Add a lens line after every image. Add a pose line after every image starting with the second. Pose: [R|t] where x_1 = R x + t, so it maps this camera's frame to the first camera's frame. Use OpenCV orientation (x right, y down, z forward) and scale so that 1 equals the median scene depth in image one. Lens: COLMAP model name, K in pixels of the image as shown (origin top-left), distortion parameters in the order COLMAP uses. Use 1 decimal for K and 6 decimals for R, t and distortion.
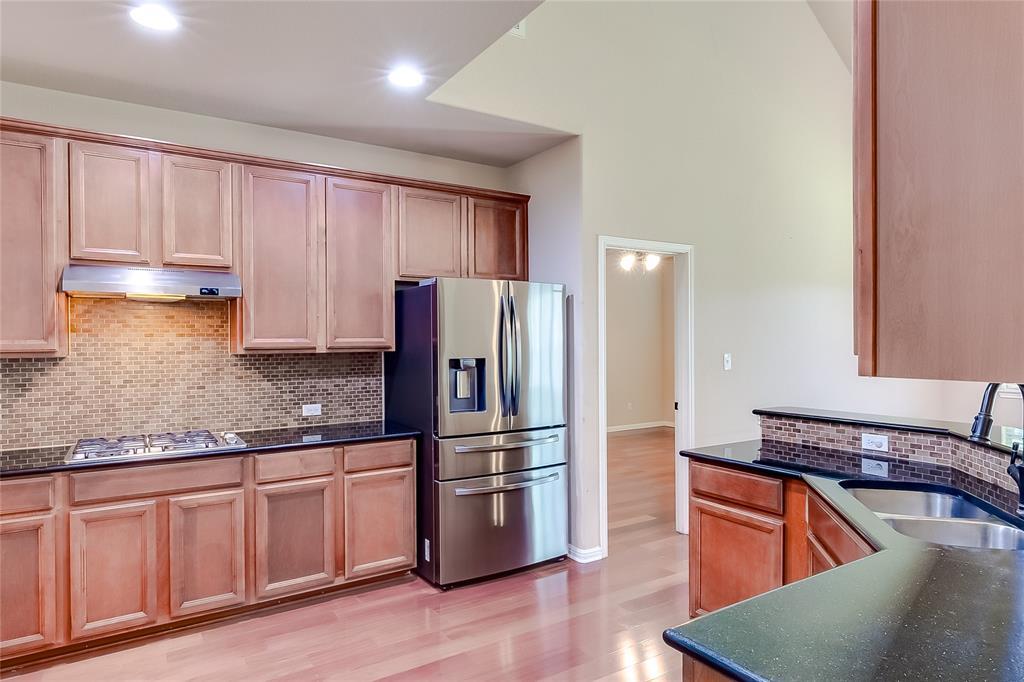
lens RADIAL K [[607.7, 0, 512.0], [0, 607.7, 341.0], [0, 0, 1]] dist [-0.000409, -0.000410]
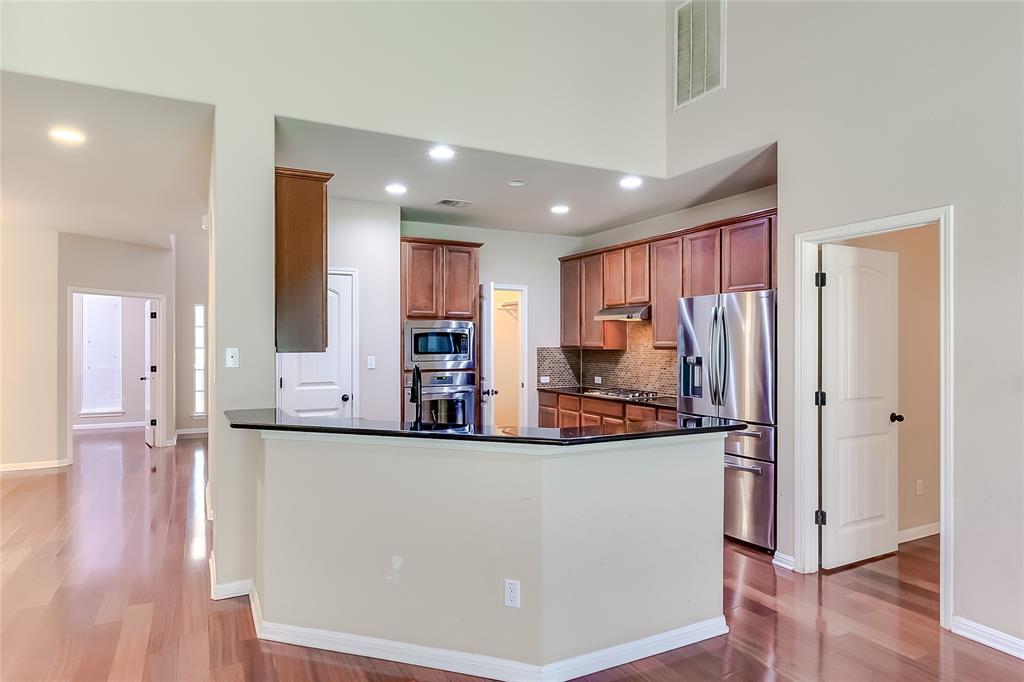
lens RADIAL K [[607.7, 0, 512.0], [0, 607.7, 341.0], [0, 0, 1]] dist [-0.000409, -0.000410]
pose [[-0.094504, 0.003220, -0.995519, 1.269450], [-0.003277, 0.999988, 0.003546, -0.009093], [0.995519, 0.003598, -0.094492, 0.714252]]
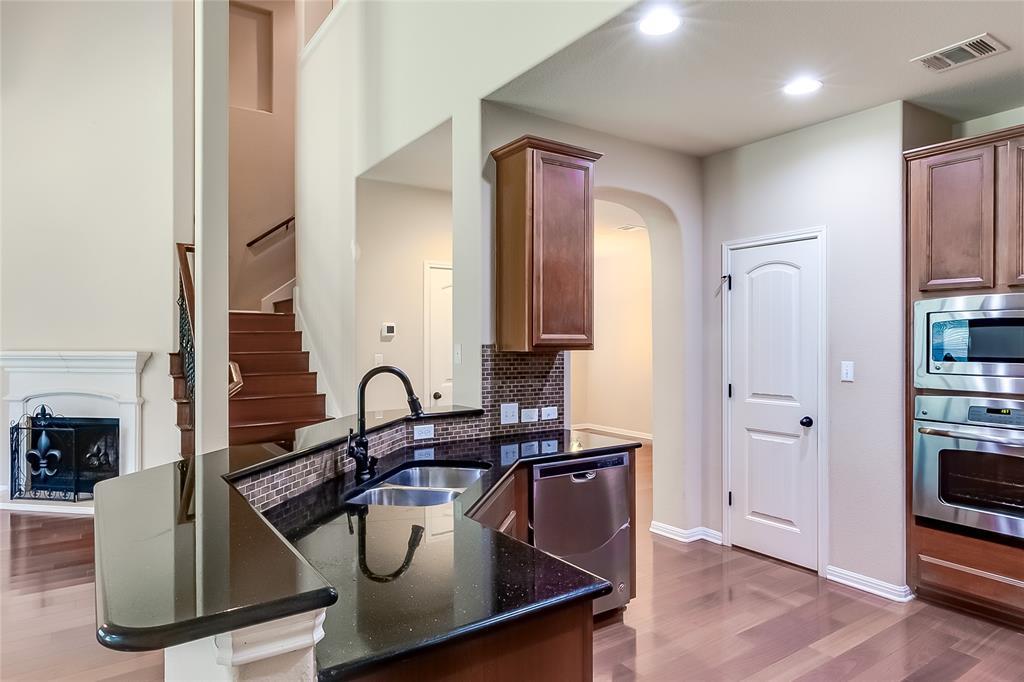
lens RADIAL K [[607.7, 0, 512.0], [0, 607.7, 341.0], [0, 0, 1]] dist [-0.000409, -0.000410]
pose [[-0.999183, 0.006619, -0.039860, 0.310236], [0.006425, 0.999967, 0.004988, -0.004334], [0.039892, 0.004728, -0.999193, 1.169878]]
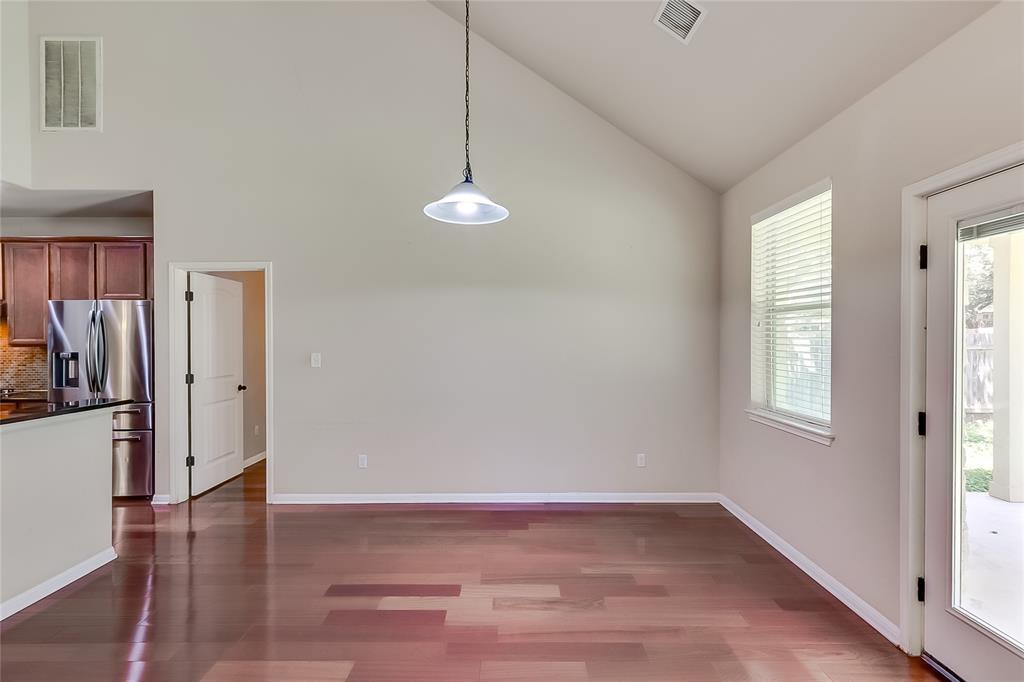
lens RADIAL K [[462.3, 0, 514.4], [0, 462.3, 342.5], [0, 0, 1]] dist [0.004151, 0.000458]
pose [[0.839572, 0.008355, -0.543184, 1.483016], [-0.005000, 0.999958, 0.007652, -0.011063], [0.543225, -0.003709, 0.839579, 0.615317]]
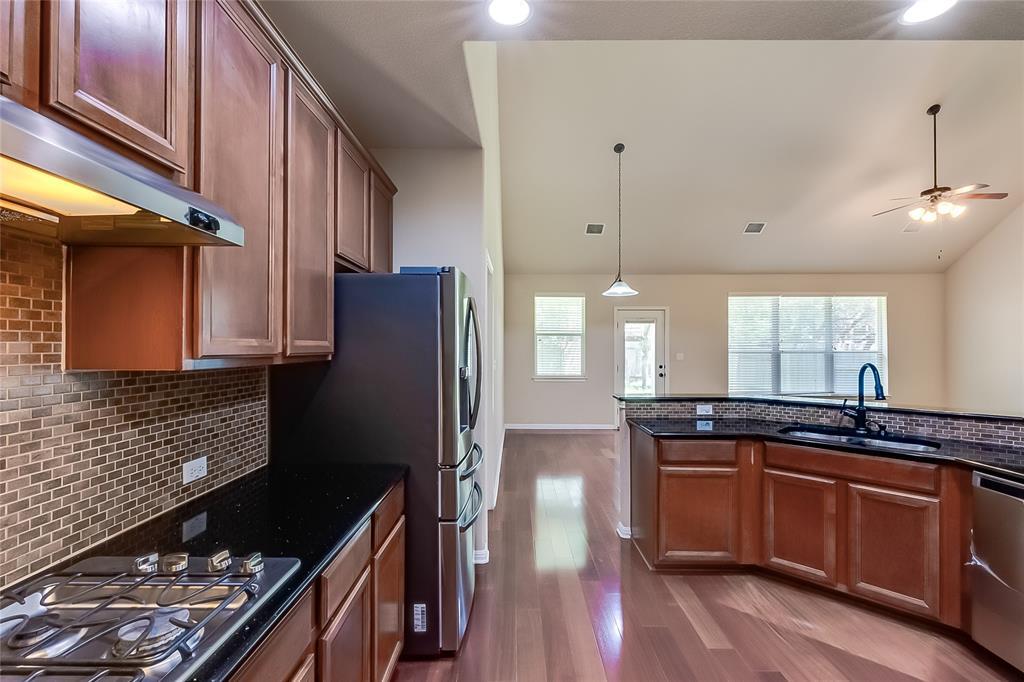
lens RADIAL K [[467.1, 0, 512.0], [0, 467.1, 341.0], [0, 0, 1]] dist [0.002140, 0.000400]
pose [[0.545051, 0.017657, 0.838217, -0.573042], [-0.002173, 0.999805, -0.019647, 0.005283], [-0.838400, 0.008887, 0.544983, 0.572440]]
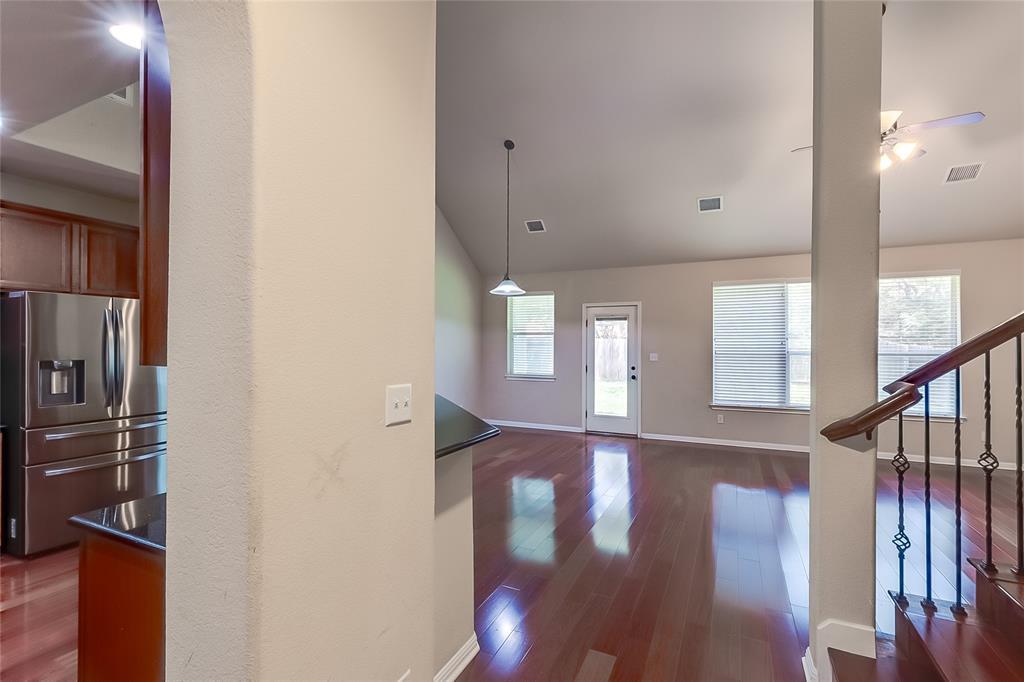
lens RADIAL K [[462.3, 0, 514.4], [0, 462.3, 342.5], [0, 0, 1]] dist [0.004151, 0.000458]
pose [[0.848047, 0.011459, 0.529797, 0.193473], [-0.006159, 0.999912, -0.011770, -0.001373], [-0.529885, 0.006718, 0.848043, -0.246372]]
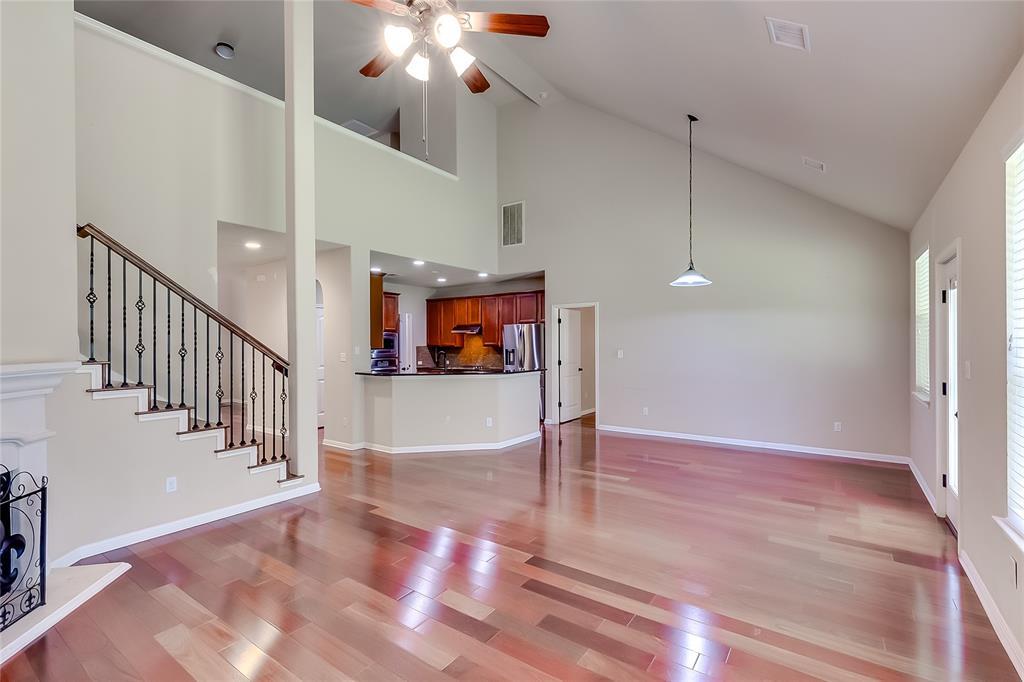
lens RADIAL K [[462.3, 0, 514.4], [0, 462.3, 342.5], [0, 0, 1]] dist [0.004151, 0.000458]
pose [[0.375293, 0.003632, -0.926899, 2.213126], [-0.000417, 0.999993, 0.003750, -0.015764], [0.926906, -0.001021, 0.375292, 0.076782]]
